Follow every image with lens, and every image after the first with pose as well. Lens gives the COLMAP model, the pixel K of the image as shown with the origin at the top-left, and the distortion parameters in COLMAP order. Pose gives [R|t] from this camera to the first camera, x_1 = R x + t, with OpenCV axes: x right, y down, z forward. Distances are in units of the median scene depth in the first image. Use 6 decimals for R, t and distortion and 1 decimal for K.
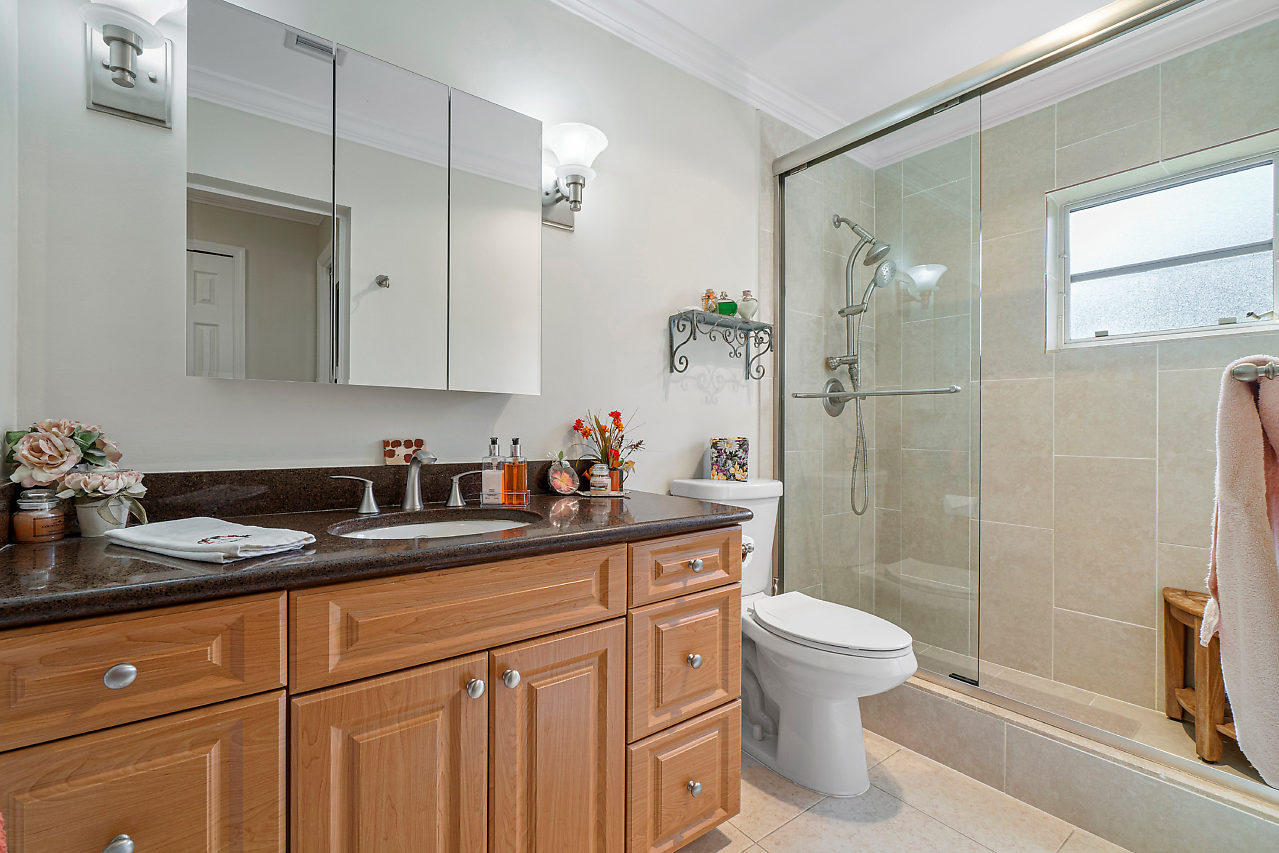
lens RADIAL K [[568.2, 0, 637.1], [0, 568.2, 420.4], [0, 0, 1]] dist [-0.001002, -0.000061]
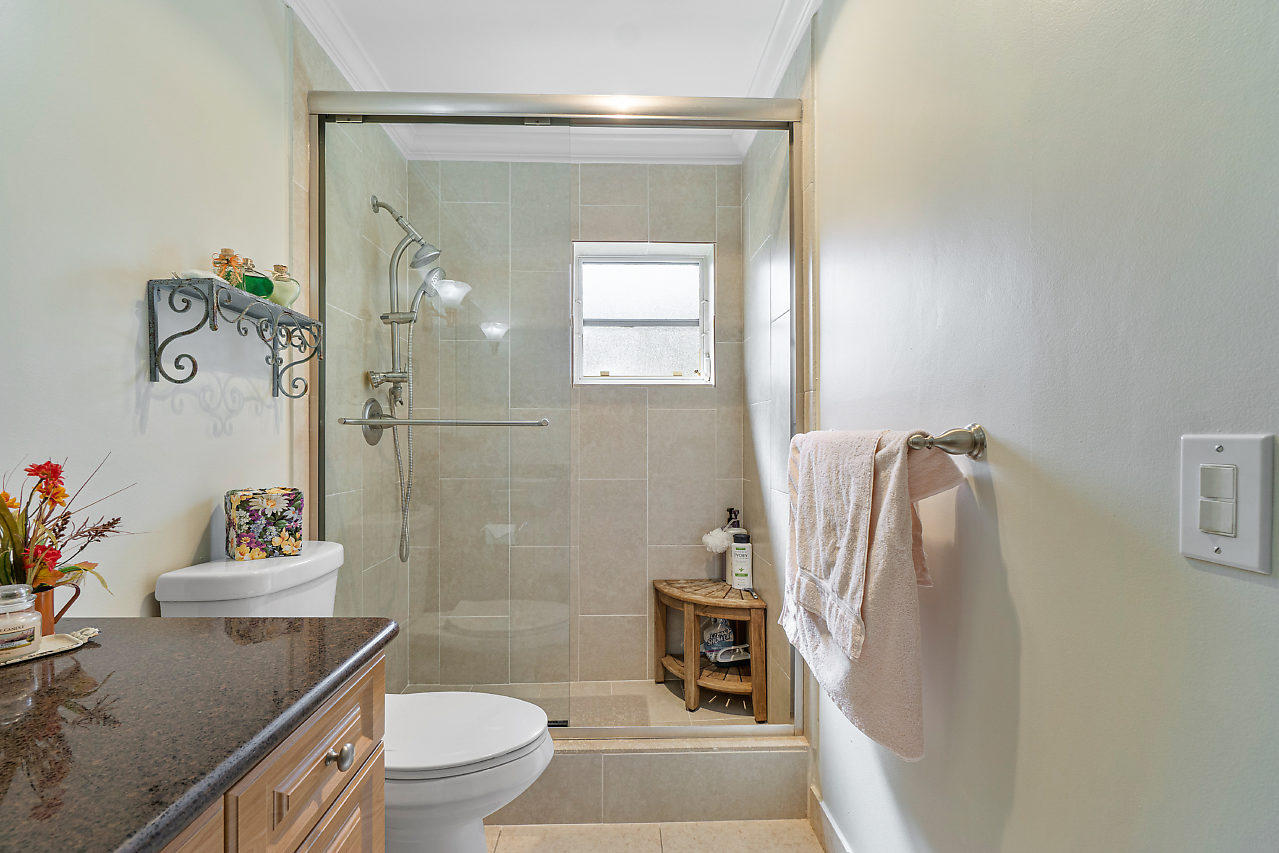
lens RADIAL K [[558.6, 0, 611.1], [0, 558.6, 429.2], [0, 0, 1]] dist [-0.001085, -0.000372]
pose [[0.586097, 0.000232, 0.810241, -0.120428], [-0.005912, 0.999975, 0.003990, -0.042840], [-0.810219, -0.007129, 0.586084, 0.316885]]
